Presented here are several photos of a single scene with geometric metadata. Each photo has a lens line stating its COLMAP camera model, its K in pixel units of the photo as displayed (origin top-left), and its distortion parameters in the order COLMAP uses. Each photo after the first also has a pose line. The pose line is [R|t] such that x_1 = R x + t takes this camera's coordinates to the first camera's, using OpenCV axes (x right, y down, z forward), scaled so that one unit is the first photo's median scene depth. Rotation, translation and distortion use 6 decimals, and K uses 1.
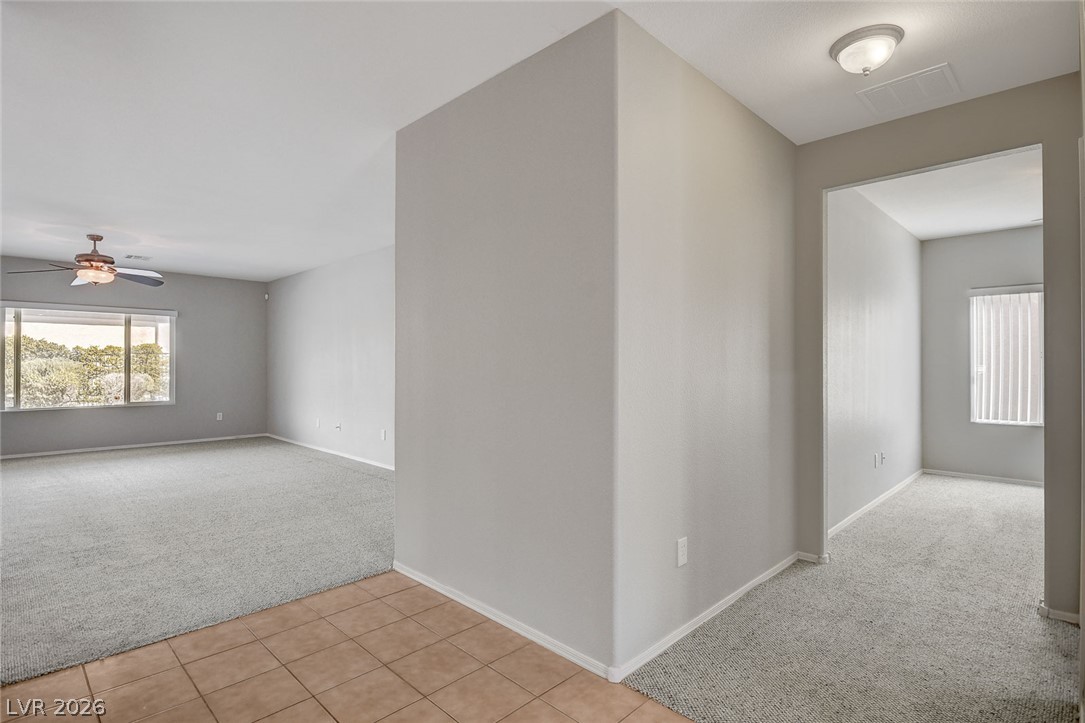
lens RADIAL K [[538.2, 0, 546.2], [0, 538.2, 359.6], [0, 0, 1]] dist [-0.002131, -0.009831]
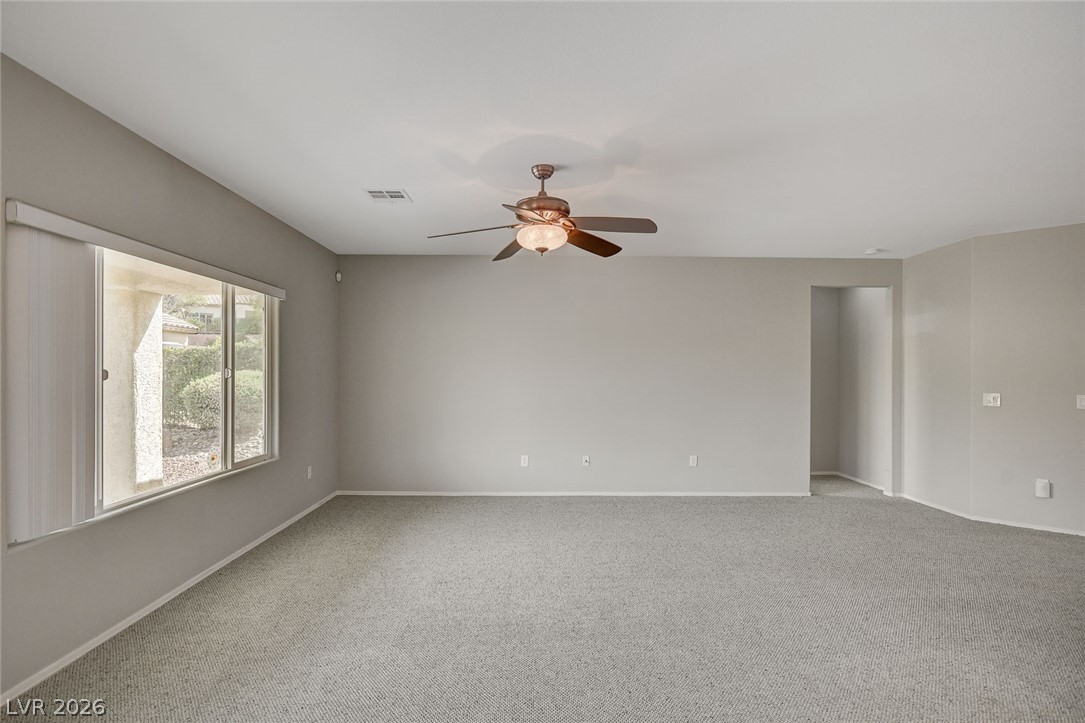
lens RADIAL K [[538.1, 0, 539.6], [0, 538.1, 371.1], [0, 0, 1]] dist [-0.002173, -0.000272]
pose [[0.711382, 0.003043, 0.702799, -0.946999], [-0.009661, 0.999938, 0.005449, -0.012285], [-0.702739, -0.010666, 0.711368, 0.449935]]
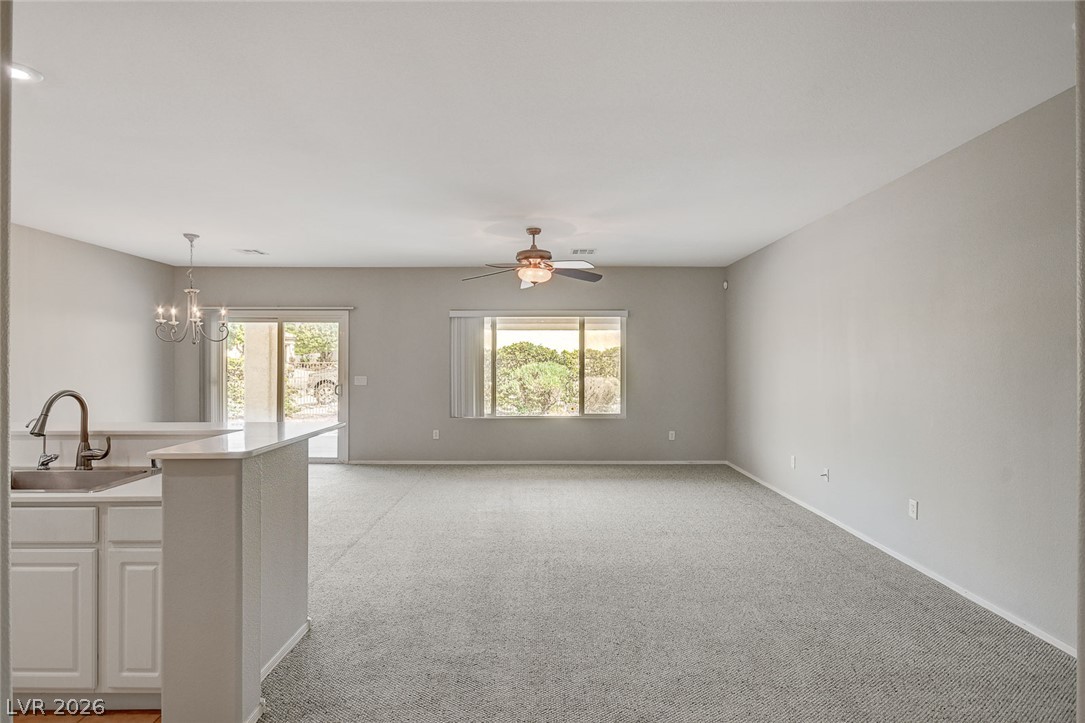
lens RADIAL K [[587.7, 0, 537.8], [0, 587.7, 364.0], [0, 0, 1]] dist [0.002962, 0.000213]
pose [[0.689094, -0.000032, -0.724672, -0.108845], [0.008609, 0.999930, 0.008142, -0.014025], [0.724621, -0.011849, 0.689045, 0.260379]]
